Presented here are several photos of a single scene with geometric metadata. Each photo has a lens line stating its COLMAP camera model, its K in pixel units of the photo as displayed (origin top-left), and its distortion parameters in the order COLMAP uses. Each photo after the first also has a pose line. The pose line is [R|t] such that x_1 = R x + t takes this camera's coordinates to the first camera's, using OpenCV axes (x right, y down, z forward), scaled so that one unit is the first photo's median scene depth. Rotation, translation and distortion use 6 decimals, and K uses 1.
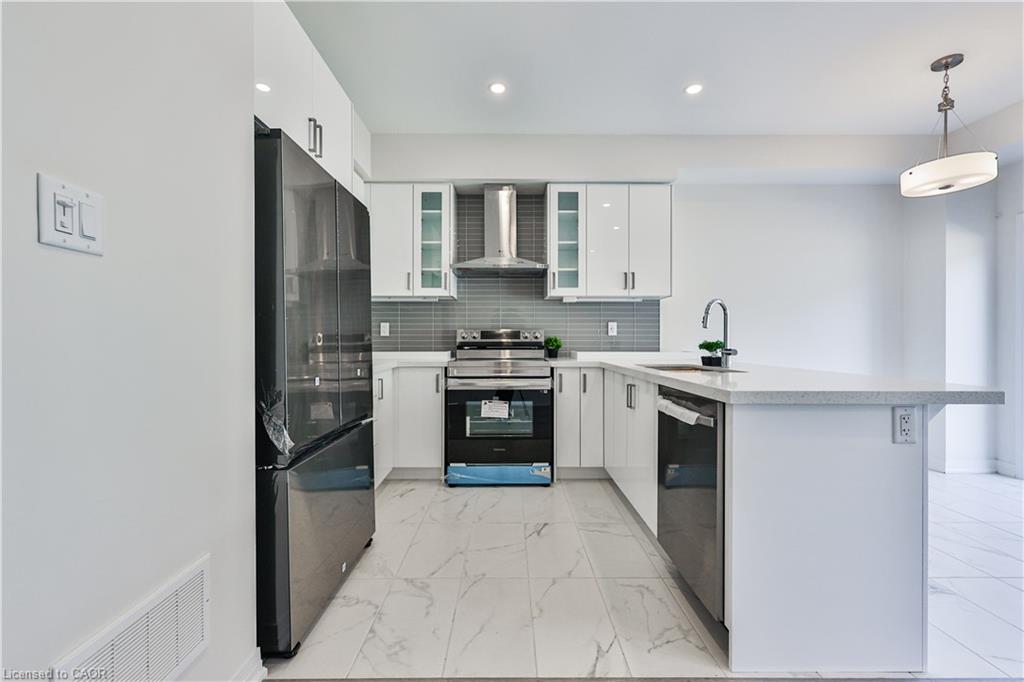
lens RADIAL K [[441.3, 0, 518.0], [0, 441.3, 340.1], [0, 0, 1]] dist [-0.000383, 0.000700]
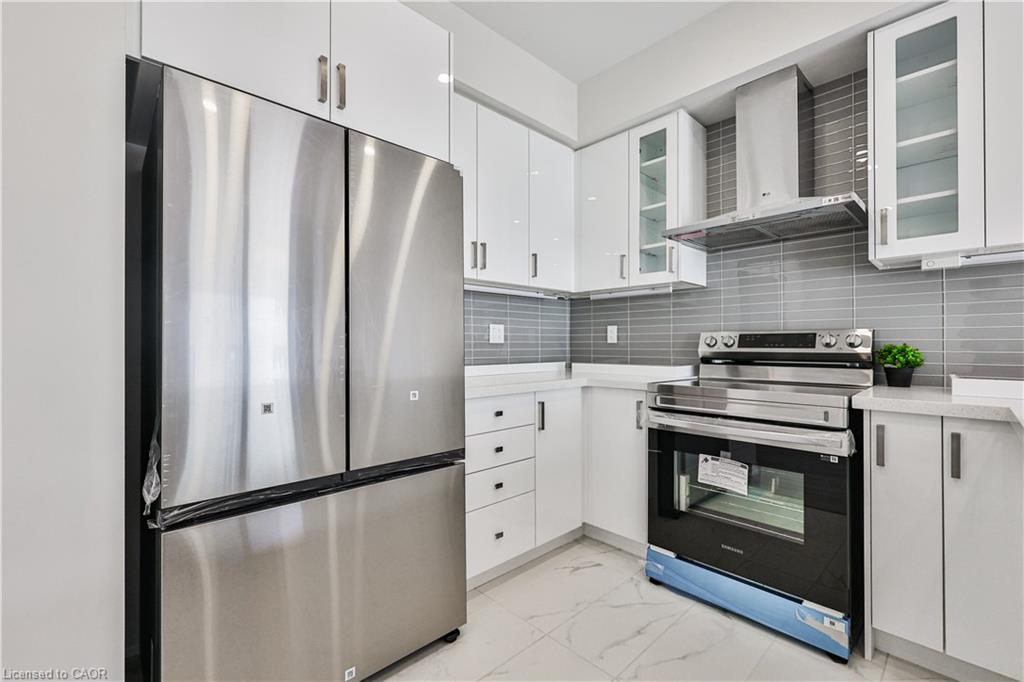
lens RADIAL K [[441.3, 0, 510.2], [0, 441.3, 341.9], [0, 0, 1]] dist [-0.000383, 0.000700]
pose [[0.678047, -0.004123, -0.735007, 0.157565], [-0.002453, 0.999966, -0.007872, -0.004884], [0.735014, 0.007141, 0.678014, 0.377071]]
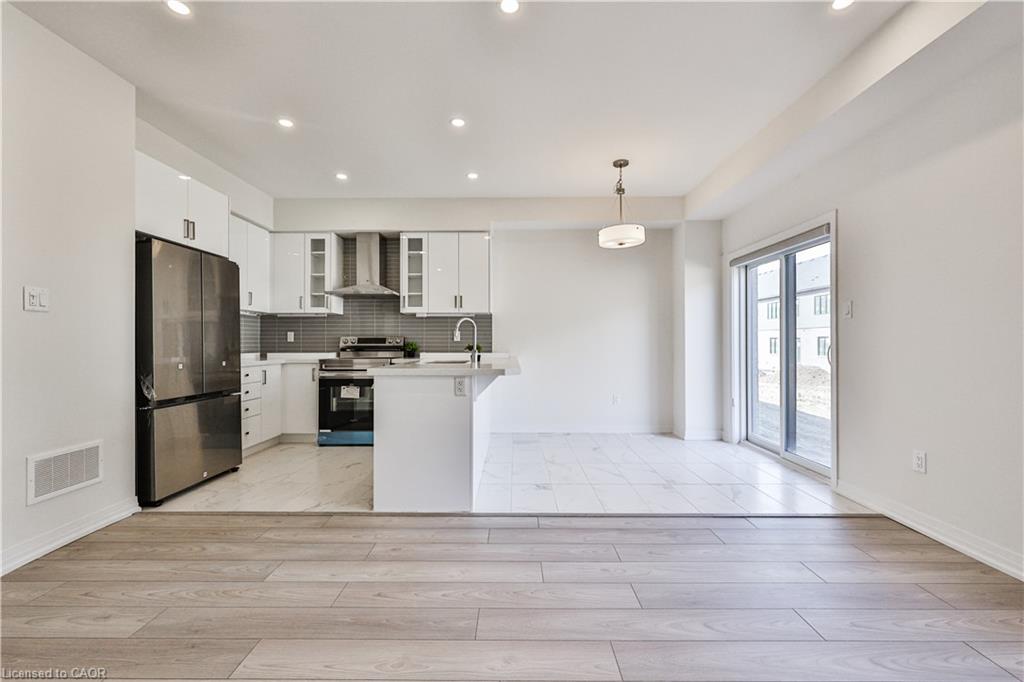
lens RADIAL K [[441.3, 0, 518.9], [0, 441.3, 341.4], [0, 0, 1]] dist [-0.000383, 0.000700]
pose [[0.999881, -0.001875, -0.015321, 0.465441], [0.001738, 0.999958, -0.008986, 0.003703], [0.015337, 0.008958, 0.999842, -0.389380]]
